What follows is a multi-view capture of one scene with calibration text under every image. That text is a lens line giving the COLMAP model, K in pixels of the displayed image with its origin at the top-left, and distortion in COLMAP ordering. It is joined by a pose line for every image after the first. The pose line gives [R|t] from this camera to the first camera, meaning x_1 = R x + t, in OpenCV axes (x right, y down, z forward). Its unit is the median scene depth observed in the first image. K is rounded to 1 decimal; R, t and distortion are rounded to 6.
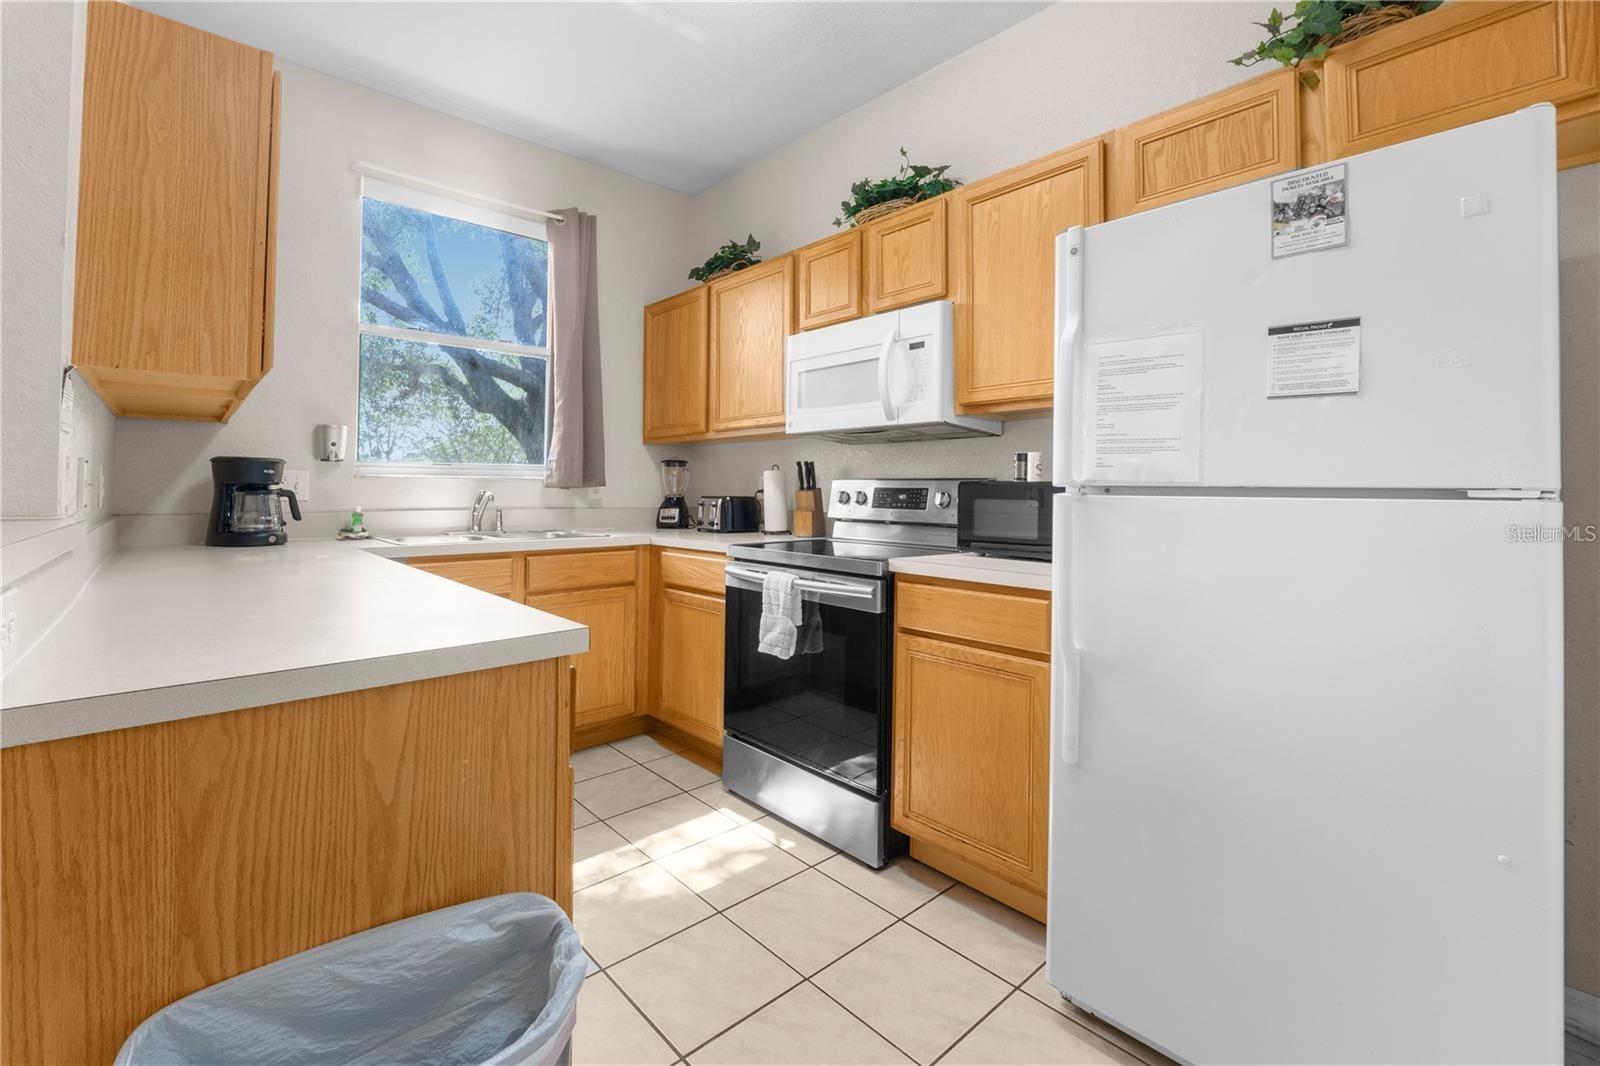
lens RADIAL K [[690.2, 0, 790.7], [0, 690.2, 477.6], [0, 0, 1]] dist [-0.010557, 0.002215]
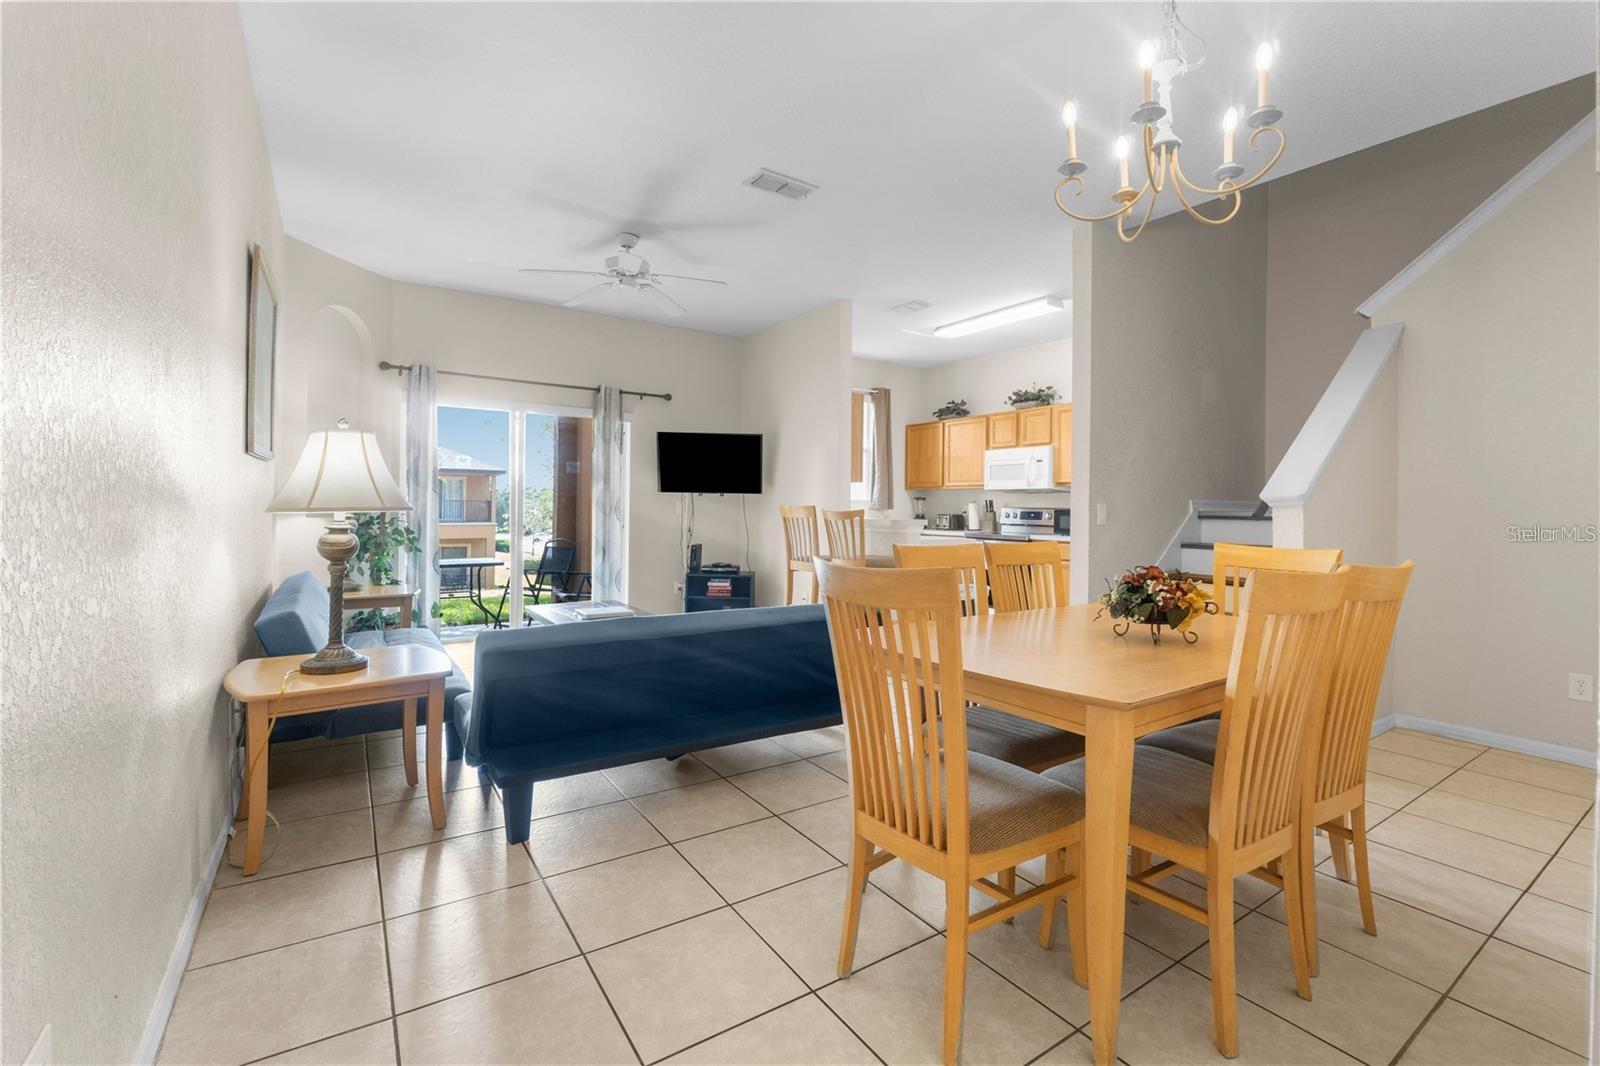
lens RADIAL K [[690.2, 0, 796.7], [0, 690.2, 524.1], [0, 0, 1]] dist [-0.010557, 0.002215]
pose [[0.991035, 0.007697, -0.133381, -0.356523], [-0.002037, 0.999094, 0.042518, -0.044806], [0.133588, -0.041865, 0.990152, -1.625888]]
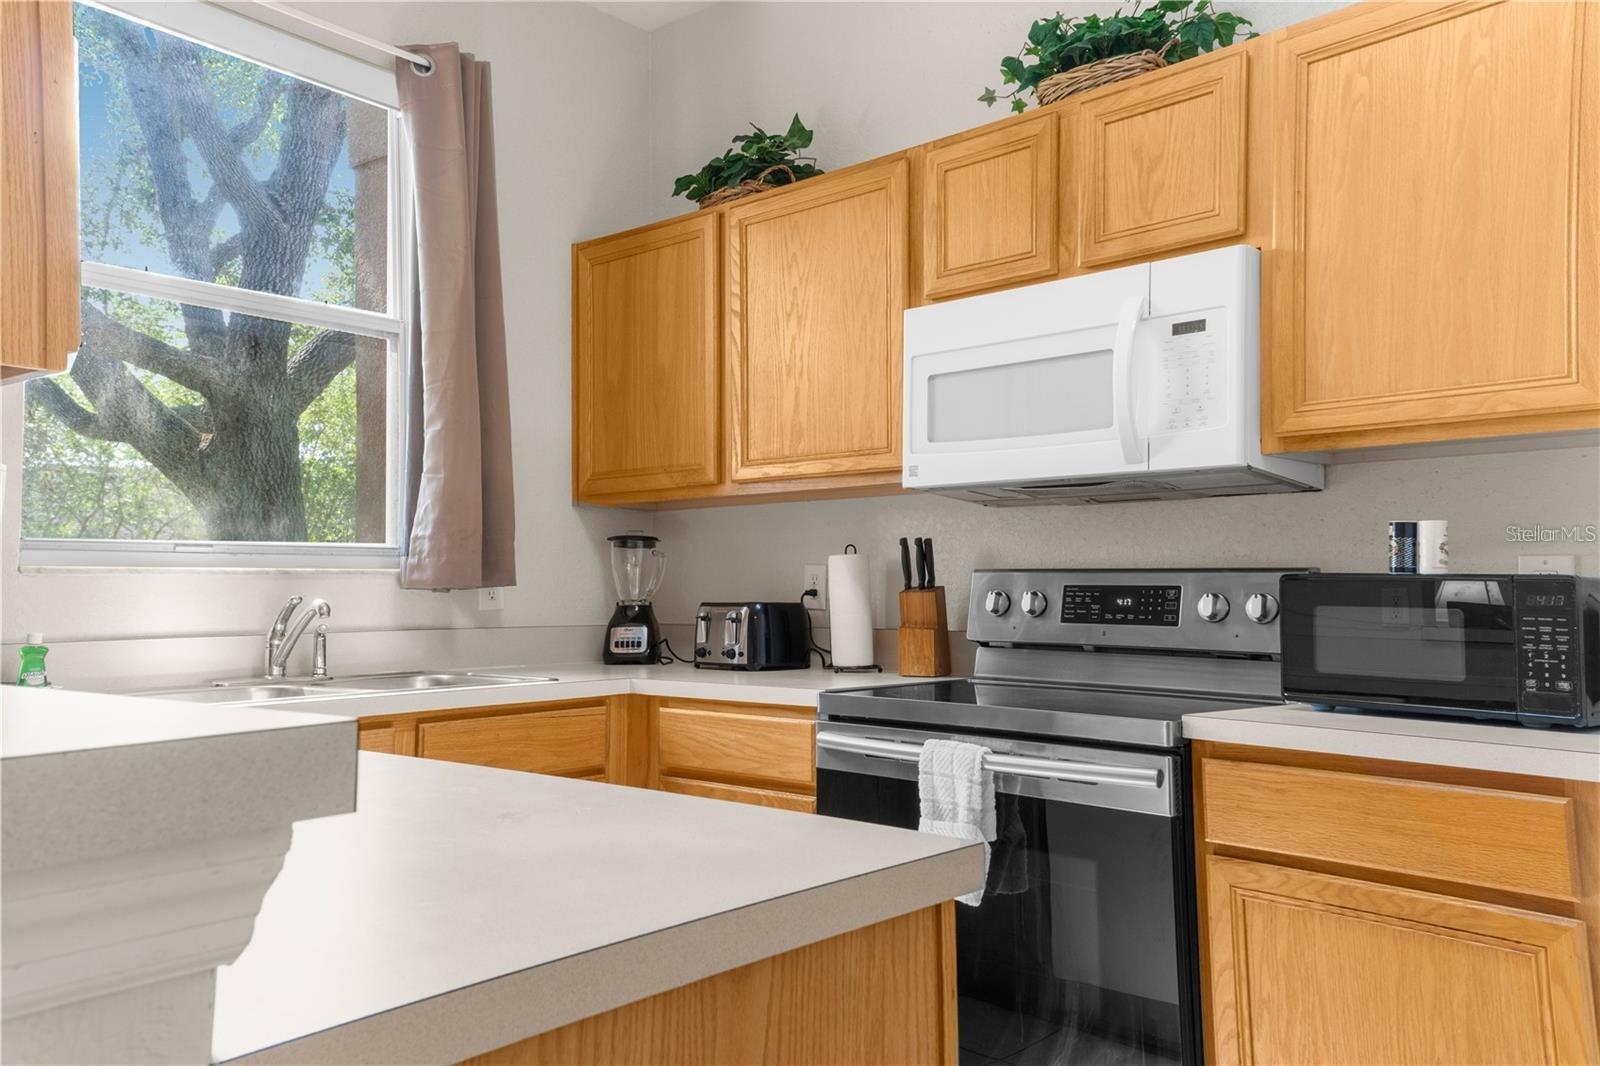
lens RADIAL K [[1281.6, 0, 786.3], [0, 1281.6, 530.5], [0, 0, 1]] dist [0.216779, 0.013362]
pose [[0.994595, -0.000715, 0.103832, -0.209396], [0.003748, 0.999572, -0.029022, -0.000122], [-0.103767, 0.029254, 0.994171, -0.005379]]
